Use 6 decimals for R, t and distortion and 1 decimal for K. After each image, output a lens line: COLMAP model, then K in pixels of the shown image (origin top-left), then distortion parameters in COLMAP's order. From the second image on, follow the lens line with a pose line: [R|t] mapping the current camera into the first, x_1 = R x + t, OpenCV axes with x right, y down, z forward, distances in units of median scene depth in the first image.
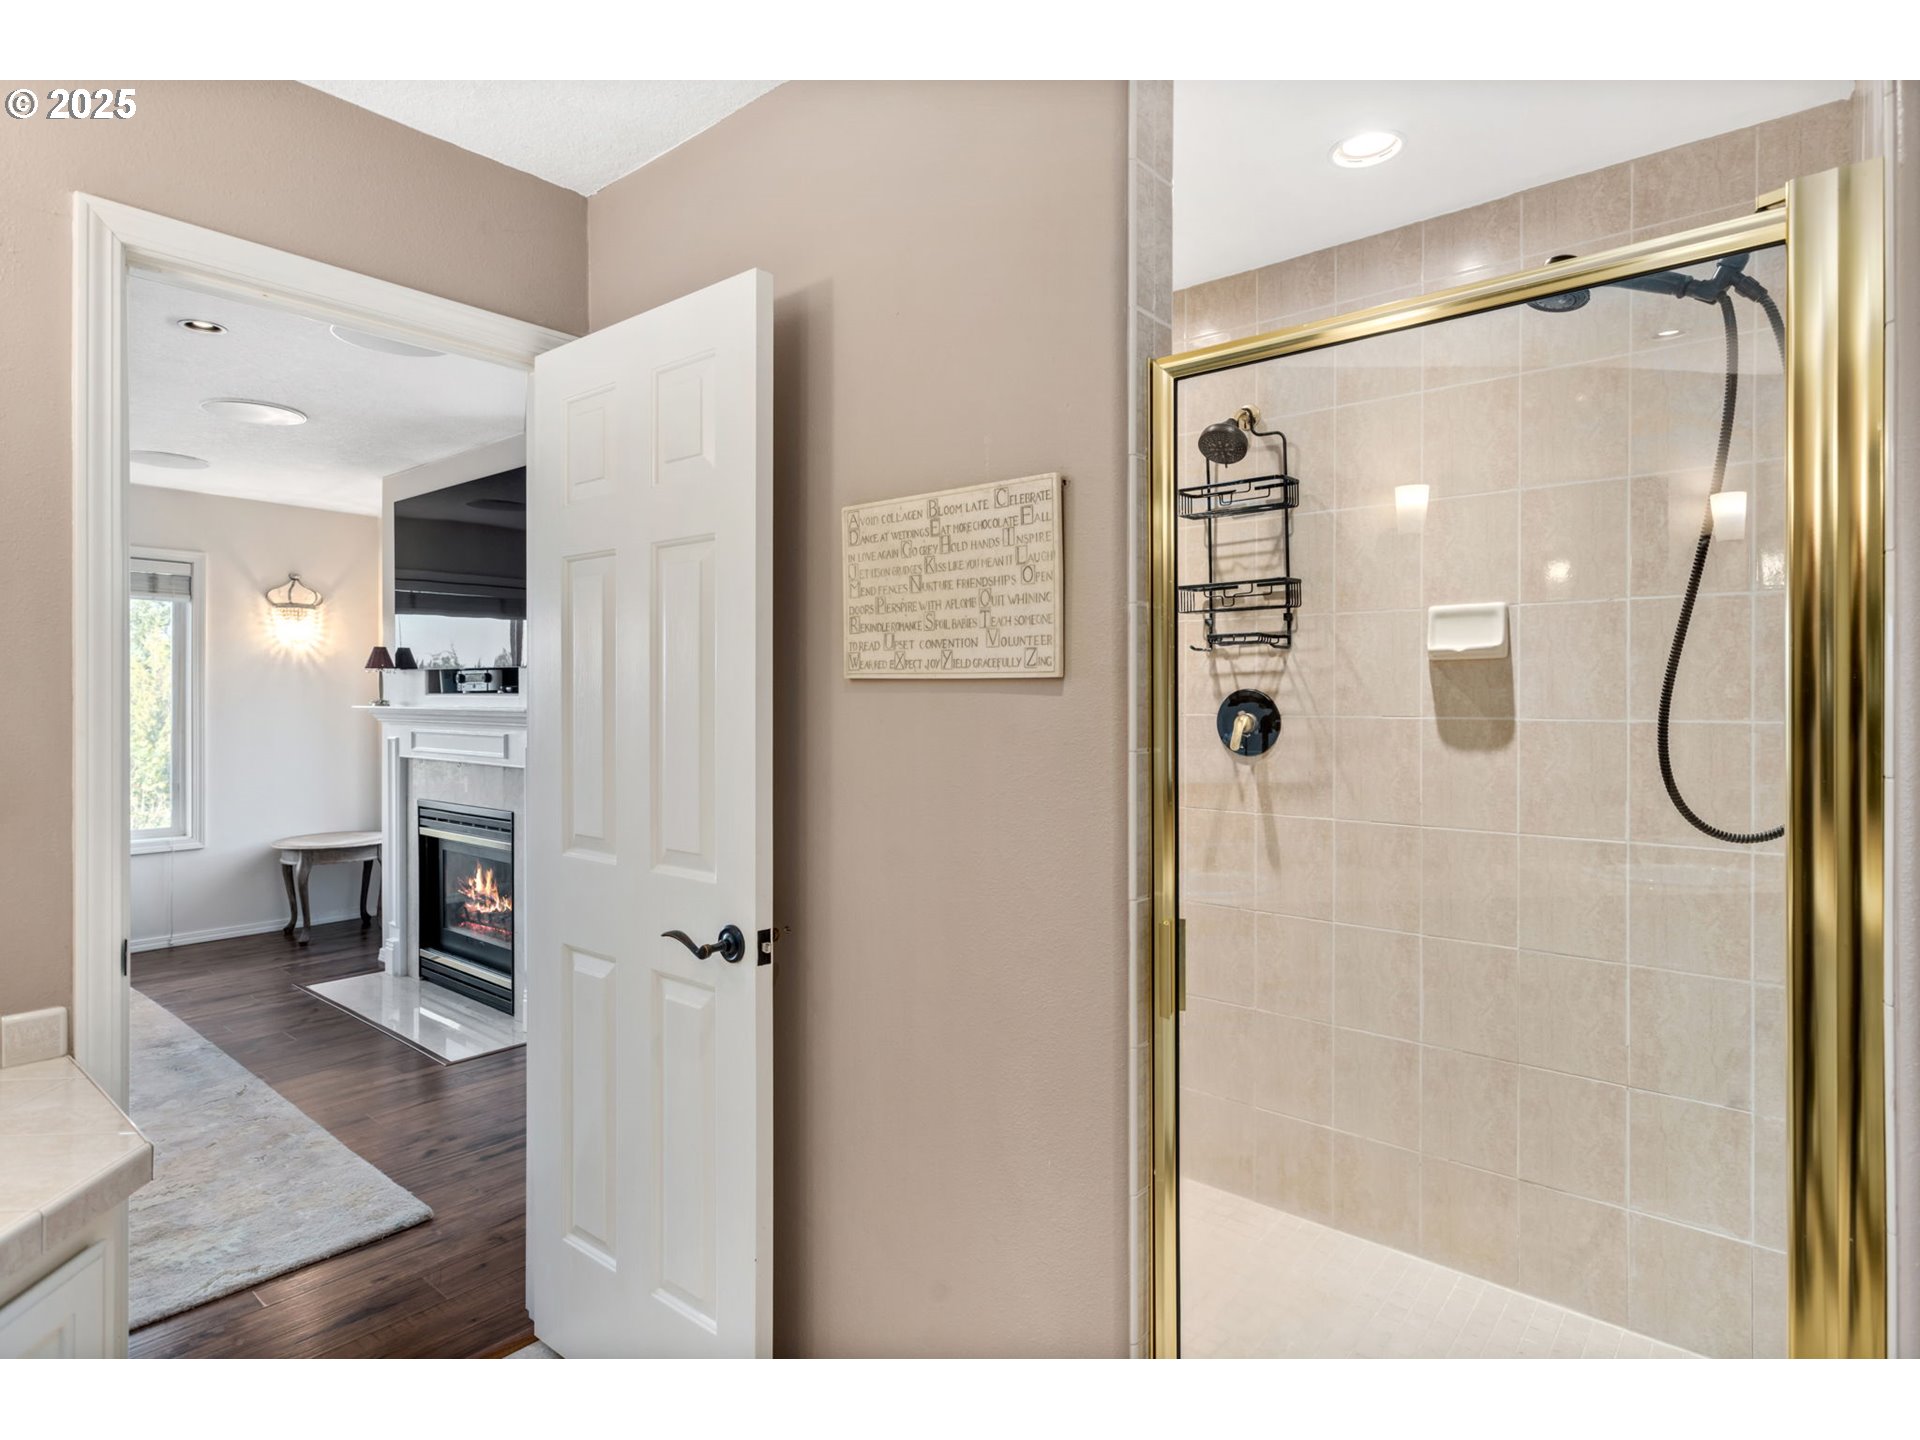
lens RADIAL K [[1017.3, 0, 956.9], [0, 1017.3, 696.5], [0, 0, 1]] dist [0.000344, -0.000123]
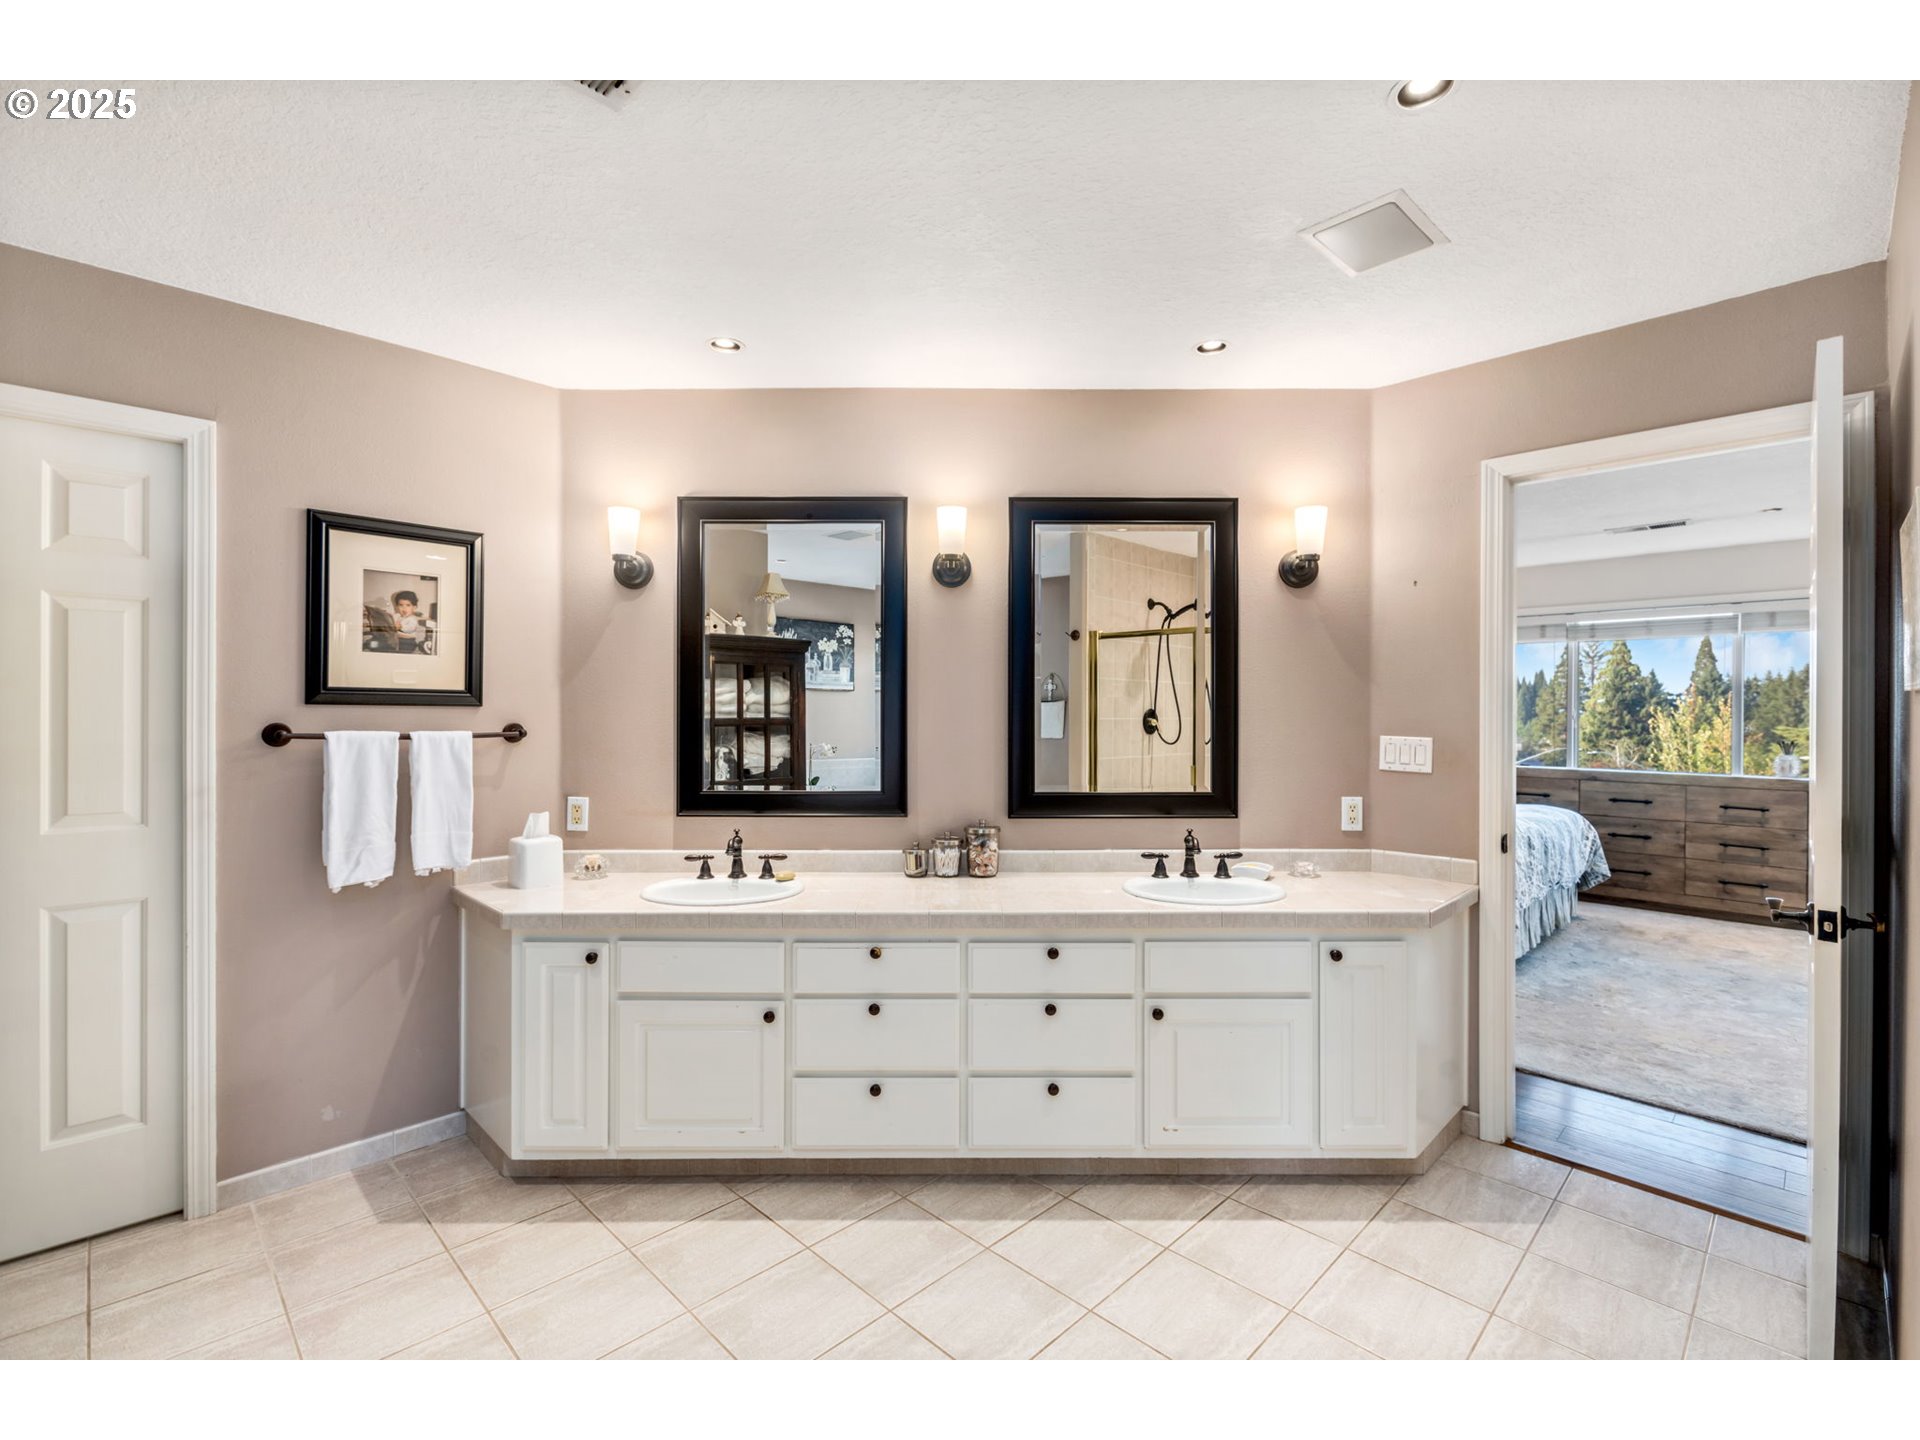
lens RADIAL K [[855.6, 0, 953.6], [0, 855.6, 716.0], [0, 0, 1]] dist [0.000759, -0.000295]
pose [[-0.094890, 0.005944, -0.995470, 0.625954], [0.000387, 0.999982, 0.005934, 0.001310], [0.995488, 0.000177, -0.094890, 0.074346]]
